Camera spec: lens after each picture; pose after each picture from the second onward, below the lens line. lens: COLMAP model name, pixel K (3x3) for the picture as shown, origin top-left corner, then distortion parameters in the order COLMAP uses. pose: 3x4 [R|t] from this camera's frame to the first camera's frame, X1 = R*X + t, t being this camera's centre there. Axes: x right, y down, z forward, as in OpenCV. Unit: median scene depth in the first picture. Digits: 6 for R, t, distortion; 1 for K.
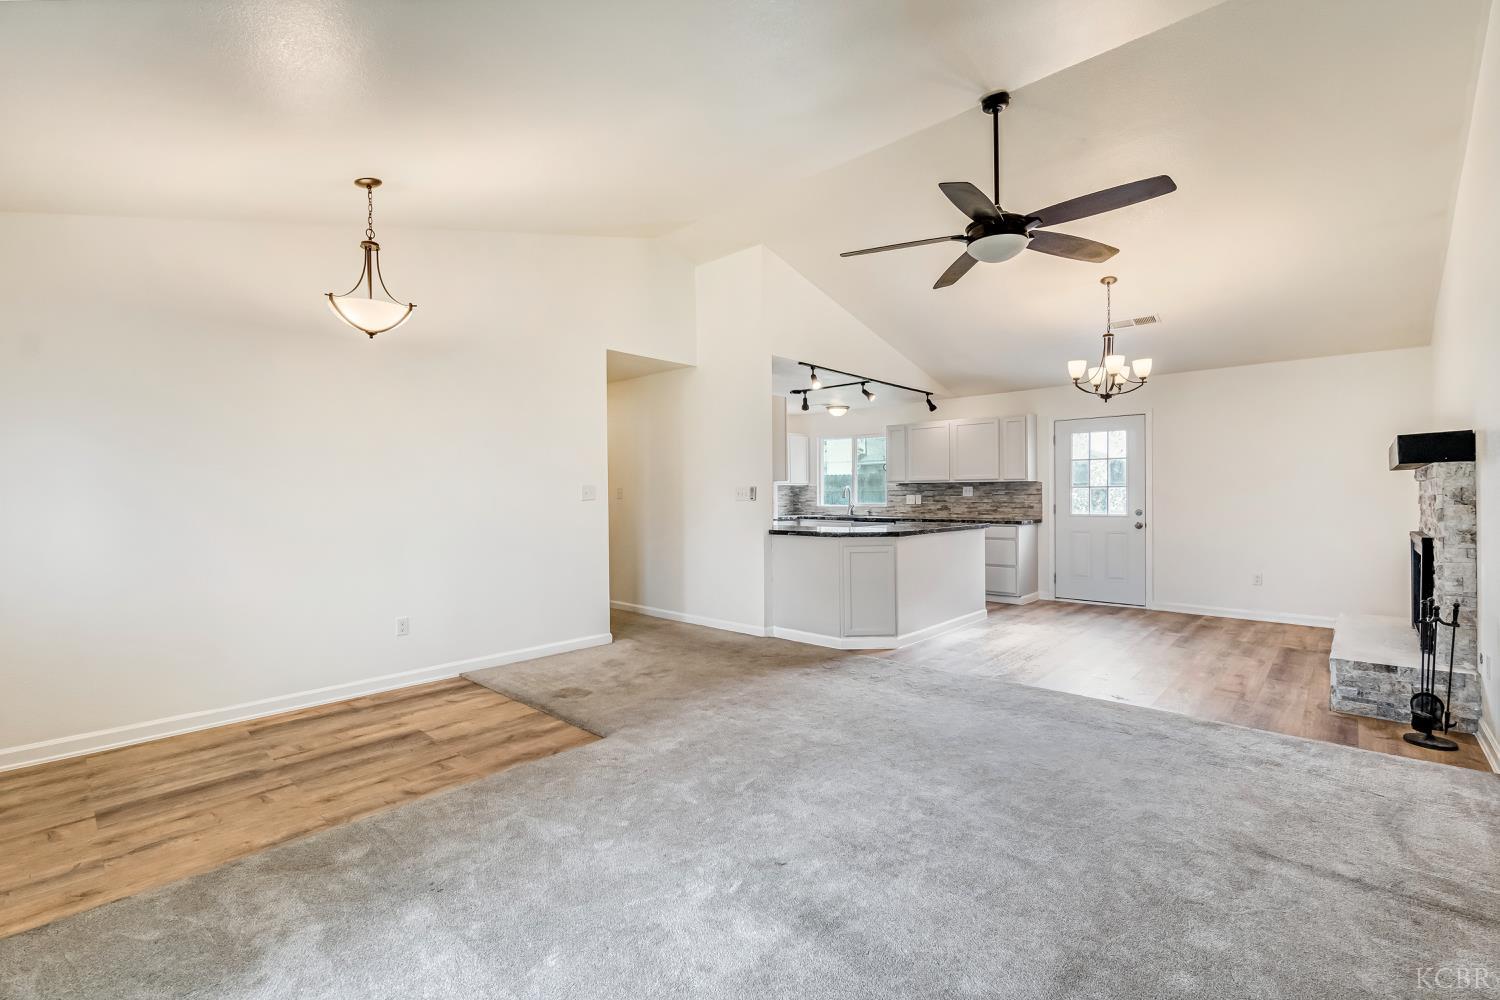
lens RADIAL K [[660.0, 0, 736.2], [0, 660.0, 502.6], [0, 0, 1]] dist [-0.000714, -0.000079]
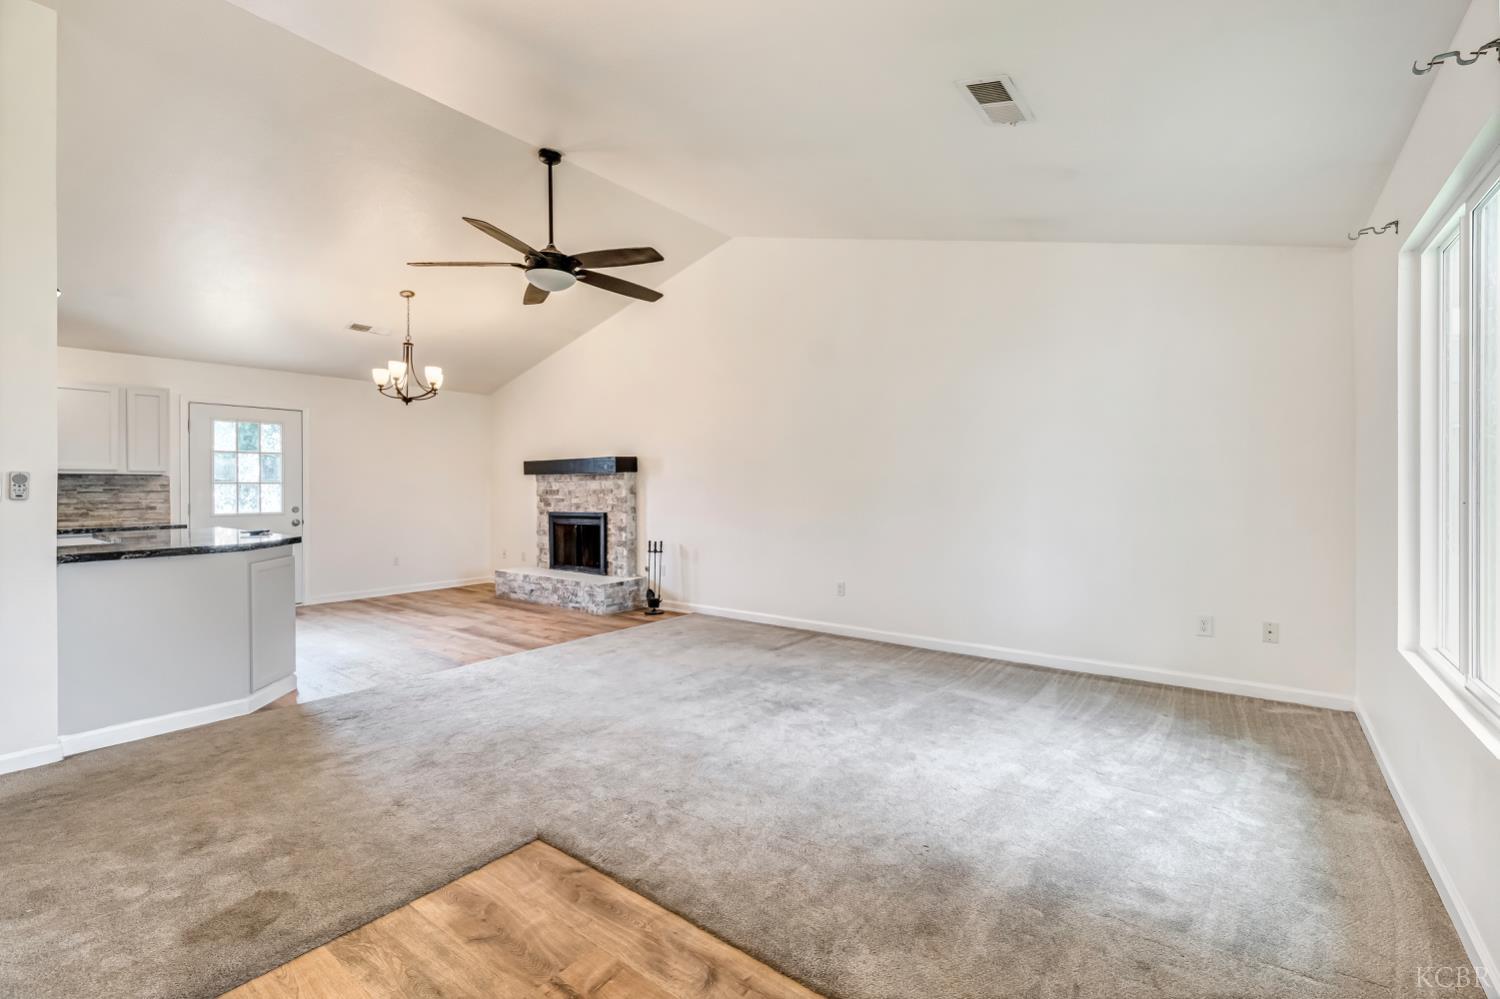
lens RADIAL K [[686.0, 0, 751.9], [0, 686.0, 492.0], [0, 0, 1]] dist [-0.000605, -0.000411]
pose [[-0.131925, 0.002371, 0.991257, -0.773920], [0.019277, 0.999814, 0.000174, 0.002759], [-0.991072, 0.019132, -0.131946, 0.721812]]
